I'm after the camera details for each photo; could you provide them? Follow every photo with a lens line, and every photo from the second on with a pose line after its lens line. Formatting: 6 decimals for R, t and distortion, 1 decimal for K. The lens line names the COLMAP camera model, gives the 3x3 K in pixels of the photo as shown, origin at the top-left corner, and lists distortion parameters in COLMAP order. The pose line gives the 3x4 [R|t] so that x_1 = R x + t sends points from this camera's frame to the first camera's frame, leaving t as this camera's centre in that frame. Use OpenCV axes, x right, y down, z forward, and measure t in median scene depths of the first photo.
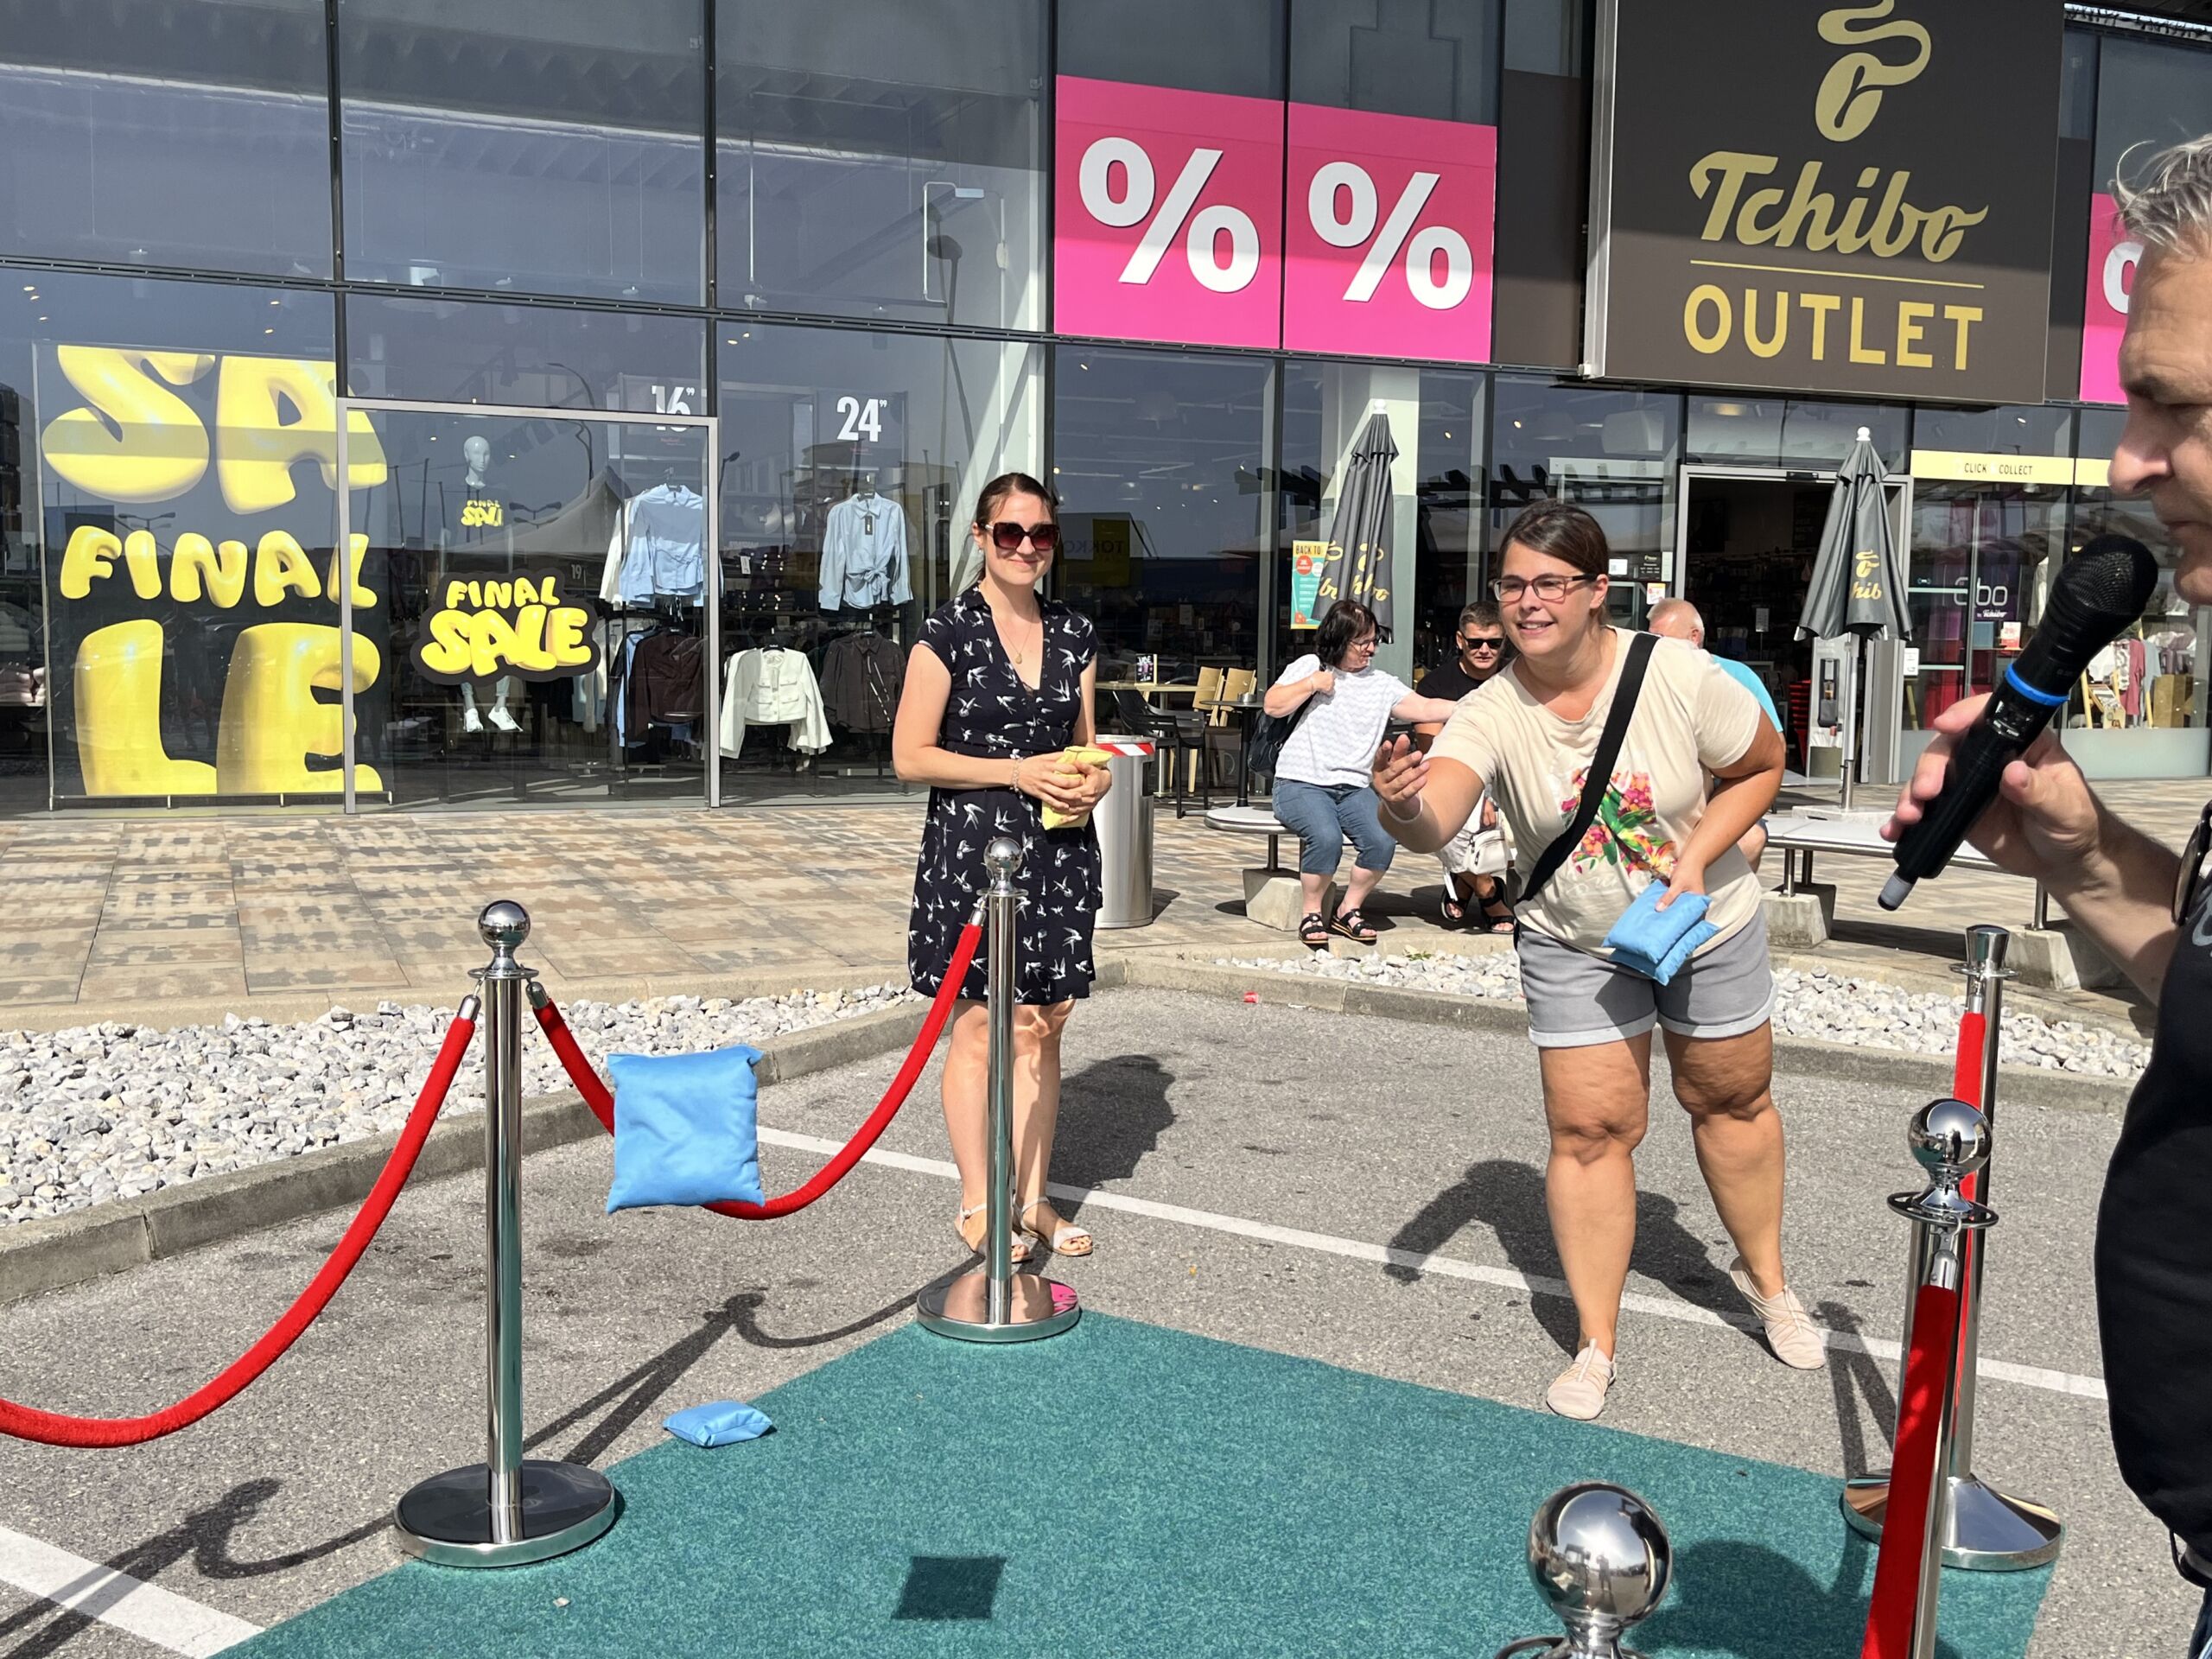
lens RADIAL K [[2144.9, 0, 1092.4], [0, 2144.9, 837.0], [0, 0, 1]] dist [0.014401, 0.000000]
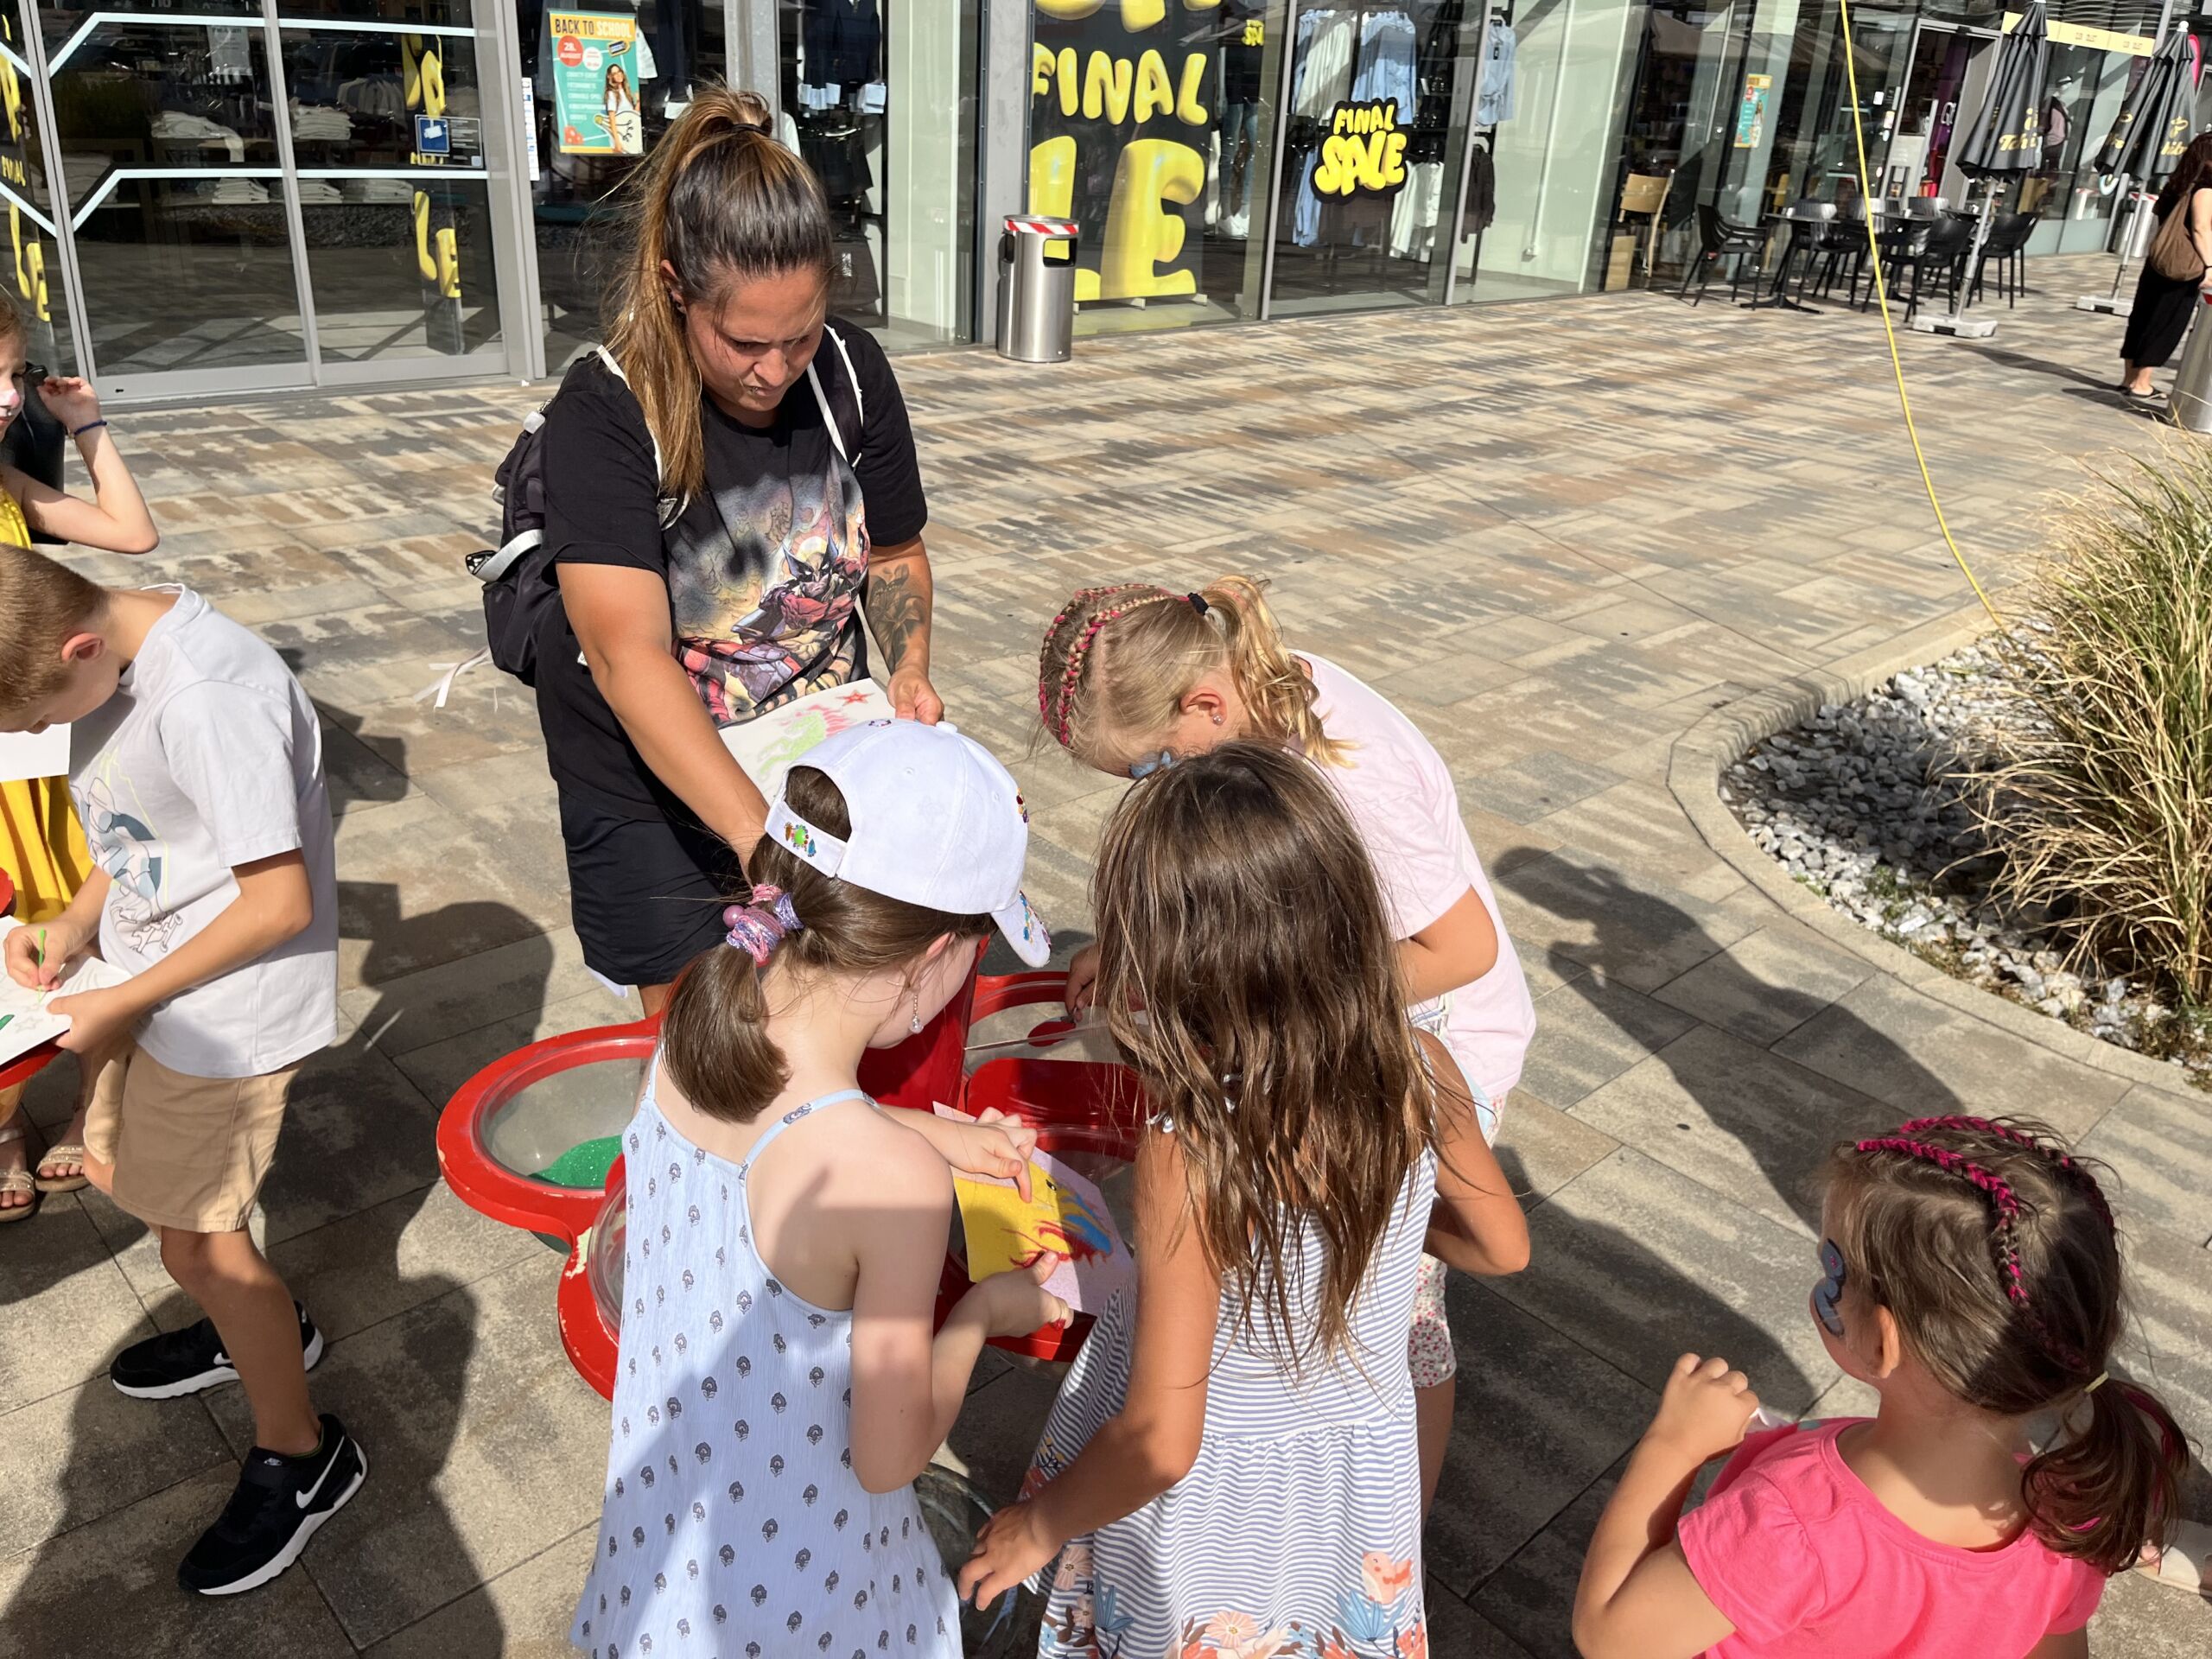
lens RADIAL K [[1655.3, 0, 1110.1], [0, 1655.3, 813.4], [0, 0, 1]] dist [0.035248, -0.056644]
pose [[0.935490, -0.112204, 0.335065, -0.687613], [-0.005262, 0.943716, 0.330716, -0.051034], [-0.353314, -0.311144, 0.882246, 0.120231]]
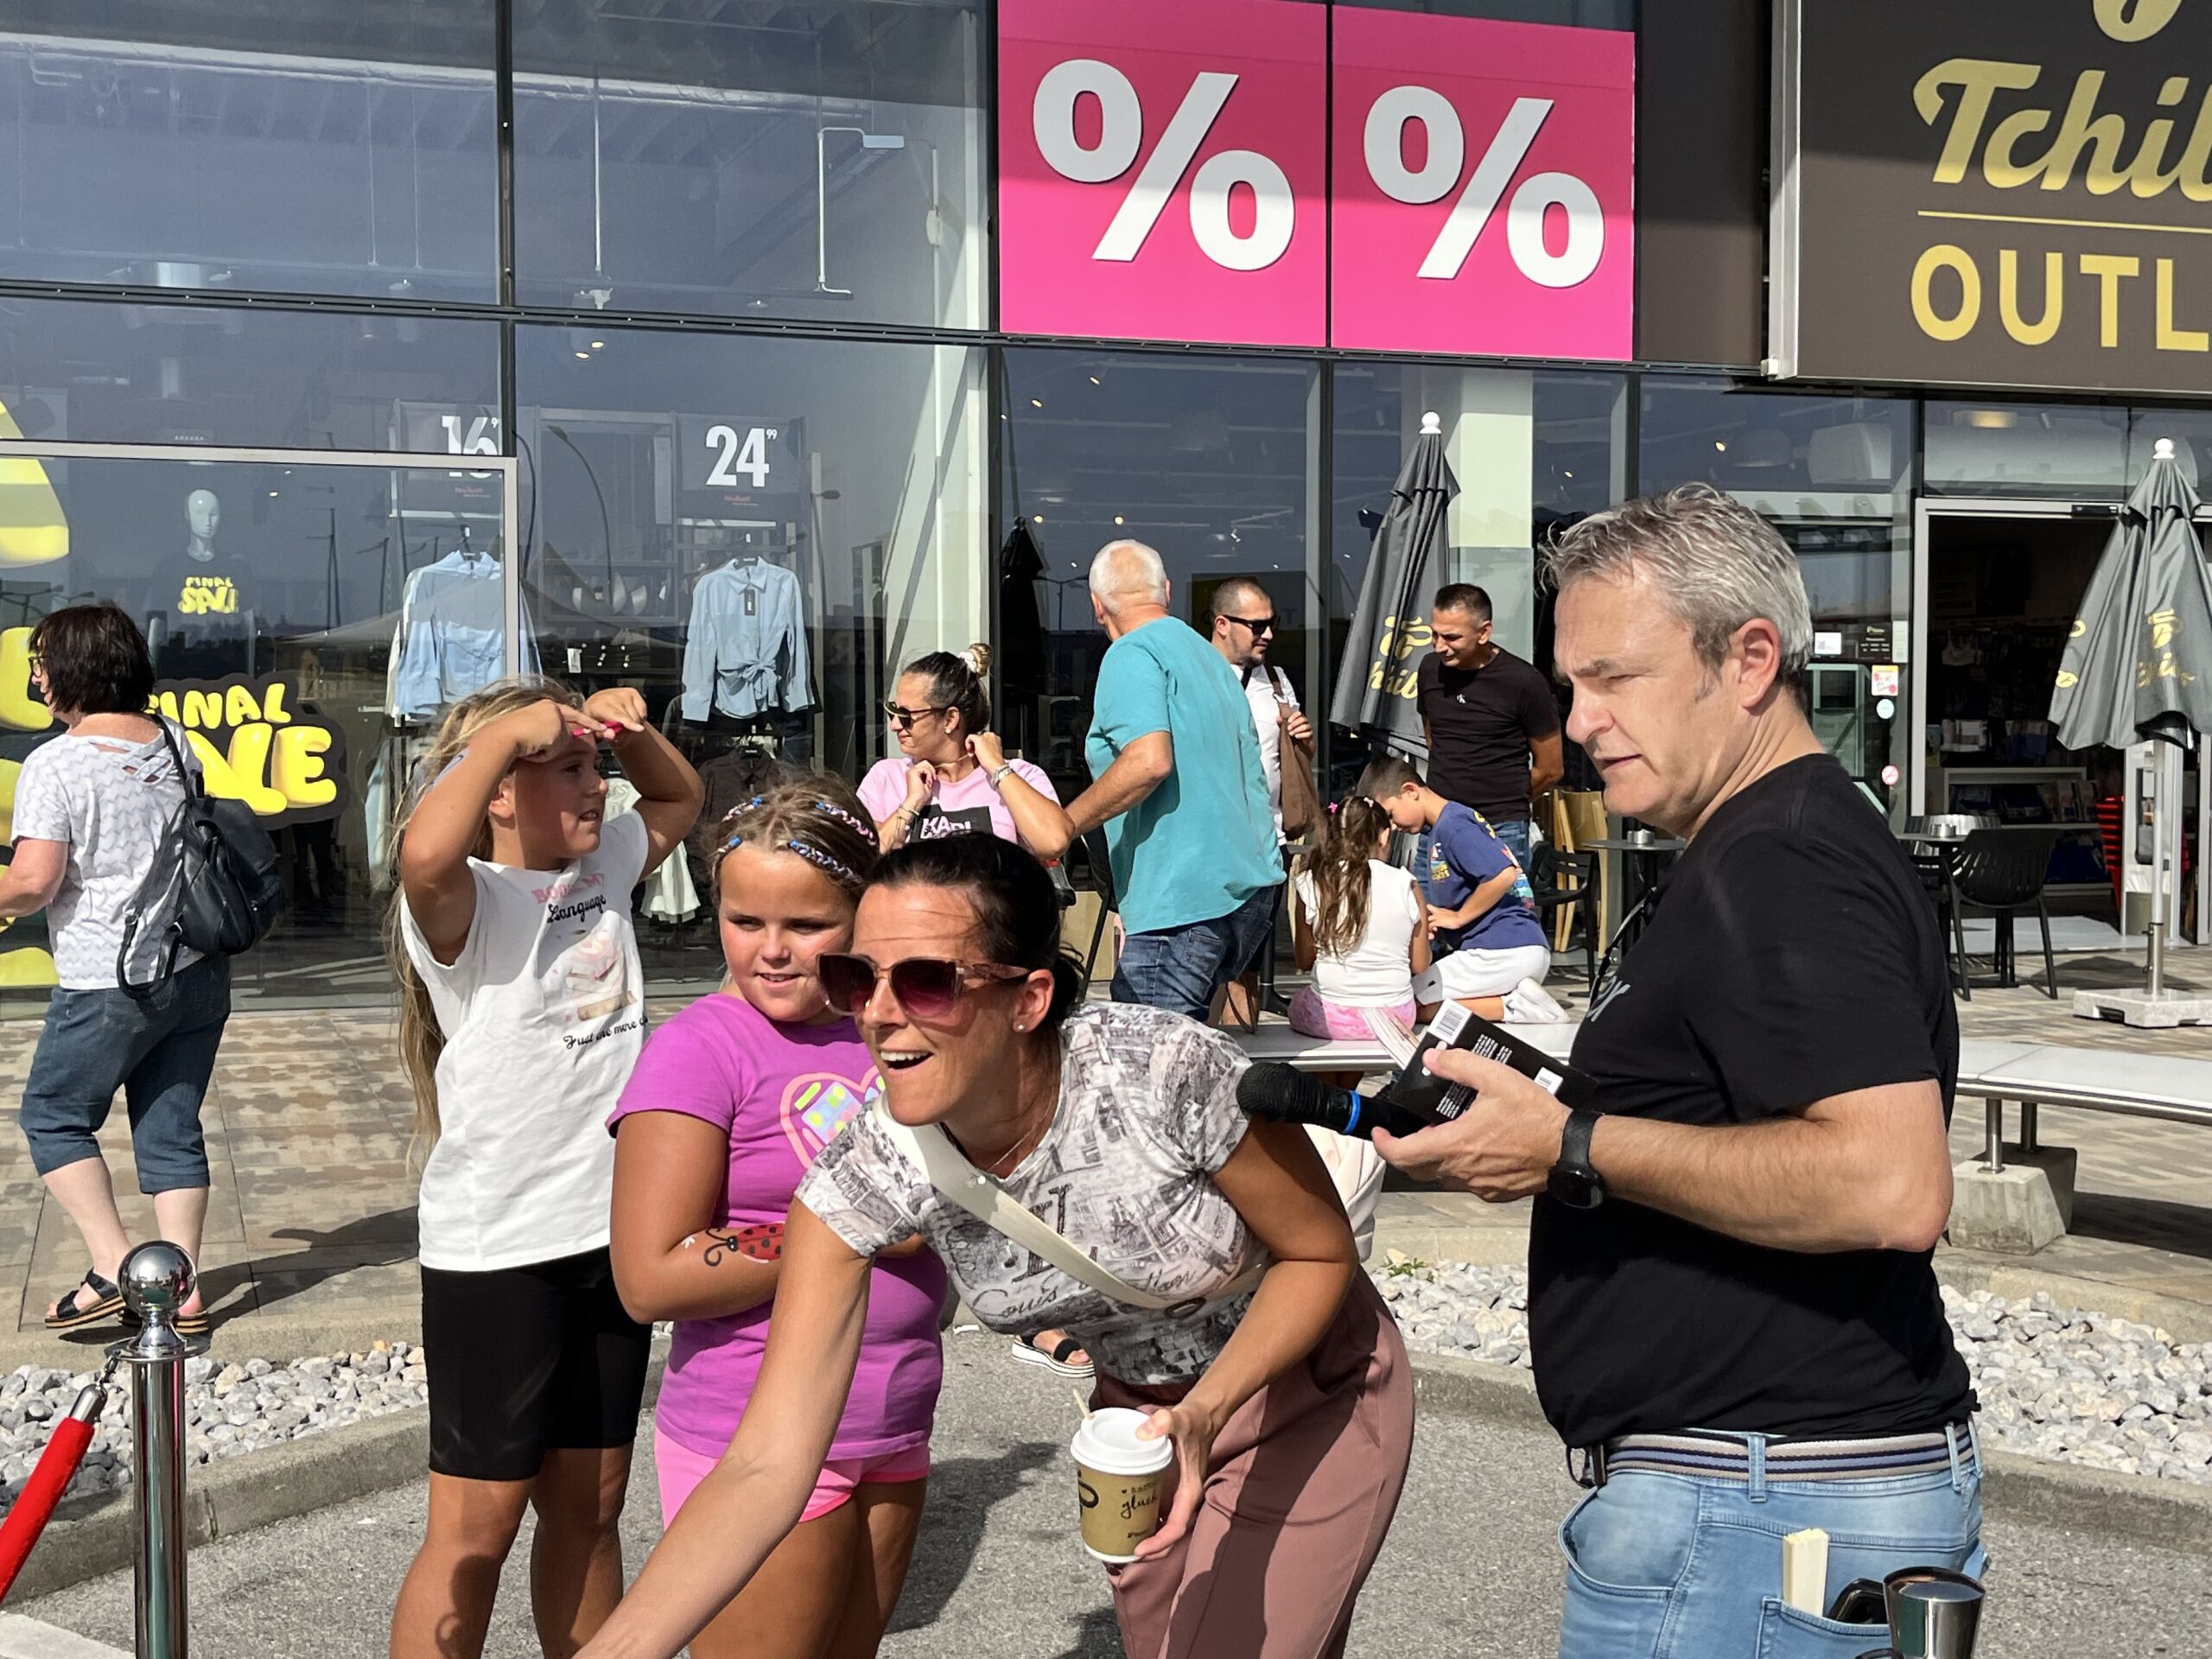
lens RADIAL K [[2736.5, 0, 1095.0], [0, 2736.5, 822.3], [0, 0, 1]] dist [0.011266, 0.000000]
pose [[0.998004, -0.011276, -0.062137, 0.068171], [0.007603, 0.998227, -0.059038, -0.018061], [0.062693, 0.058448, 0.996320, 0.105945]]
